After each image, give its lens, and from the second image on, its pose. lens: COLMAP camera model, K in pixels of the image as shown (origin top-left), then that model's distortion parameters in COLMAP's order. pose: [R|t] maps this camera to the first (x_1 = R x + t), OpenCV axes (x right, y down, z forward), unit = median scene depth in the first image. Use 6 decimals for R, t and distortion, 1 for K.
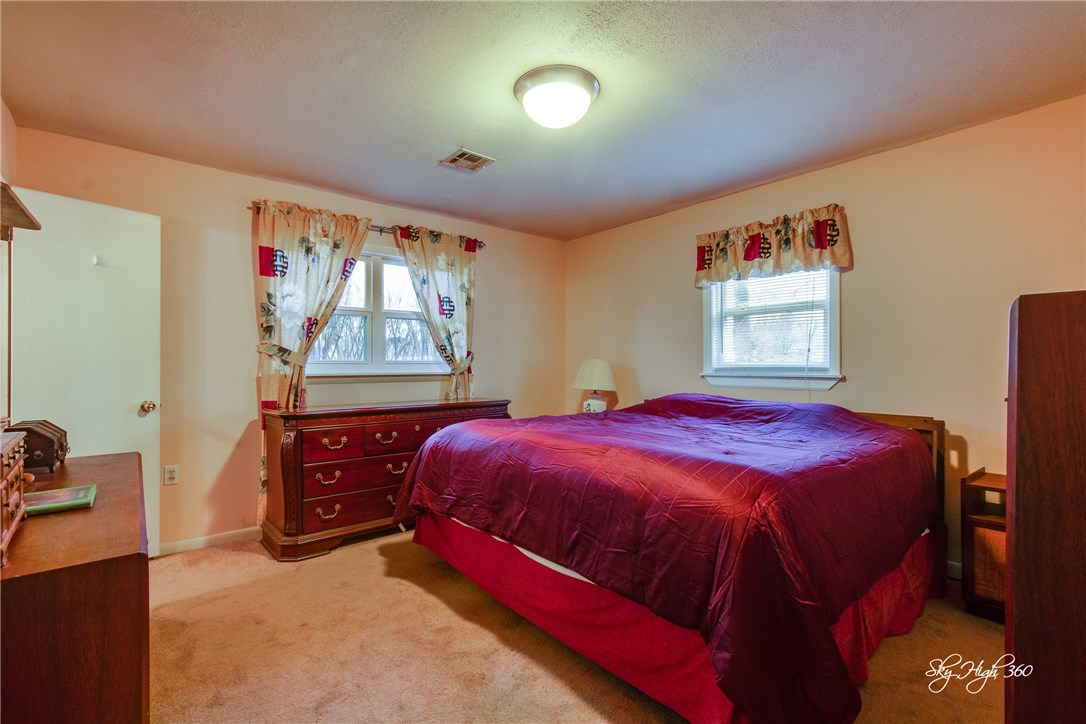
lens RADIAL K [[496.2, 0, 535.1], [0, 496.2, 361.4], [0, 0, 1]] dist [0.000144, 0.001075]
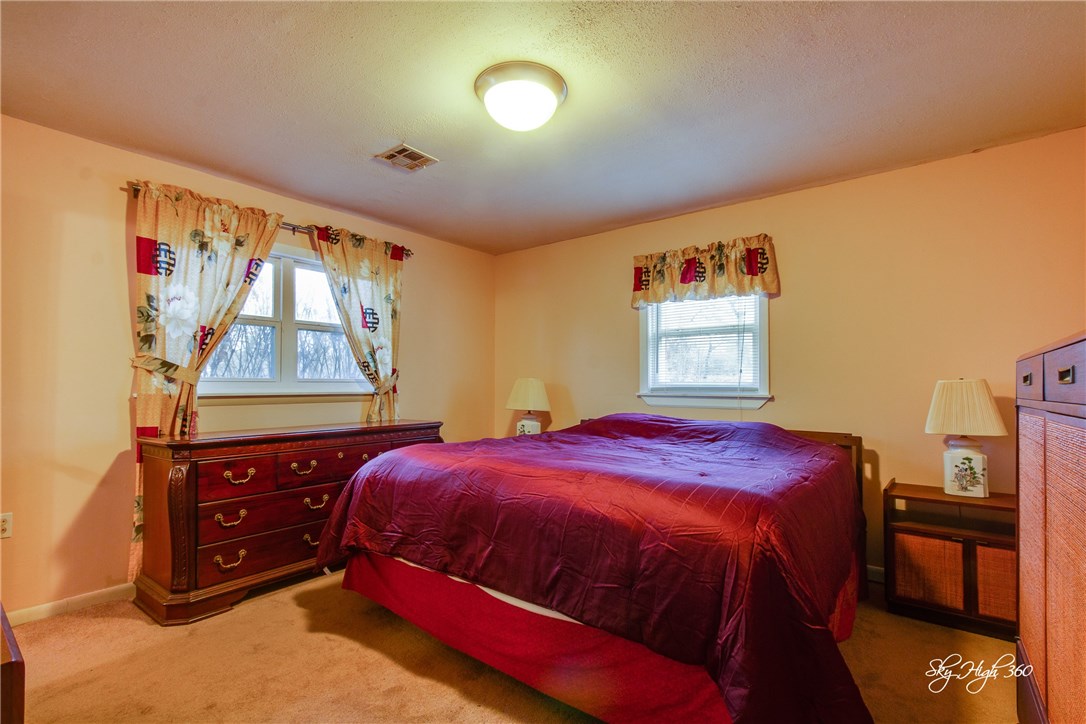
lens RADIAL K [[501.7, 0, 549.5], [0, 501.7, 373.1], [0, 0, 1]] dist [0.000998, 0.001250]
pose [[0.976163, 0.009019, 0.216850, -0.073768], [-0.005892, 0.999869, -0.015066, -0.000153], [-0.216957, 0.013429, 0.976089, 0.052408]]
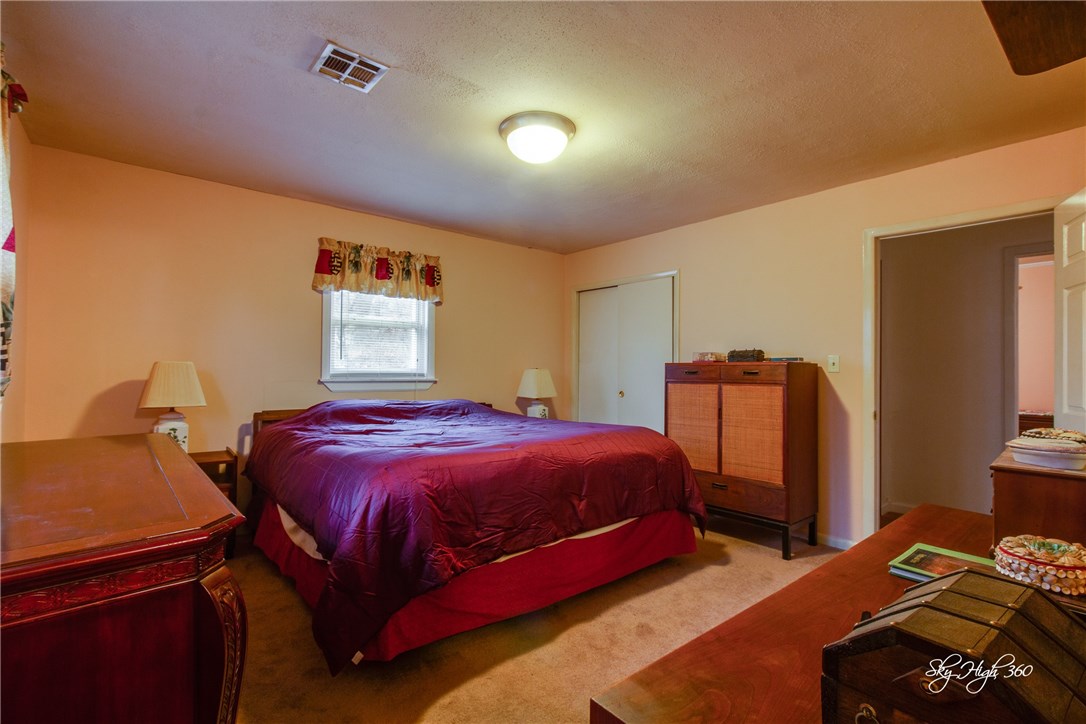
lens RADIAL K [[493.4, 0, 521.0], [0, 493.4, 362.5], [0, 0, 1]] dist [-0.000084, 0.000182]
pose [[0.018219, 0.010053, 0.999783, -0.755358], [-0.022079, 0.999710, -0.009650, -0.010143], [-0.999590, -0.021898, 0.018436, 0.708209]]
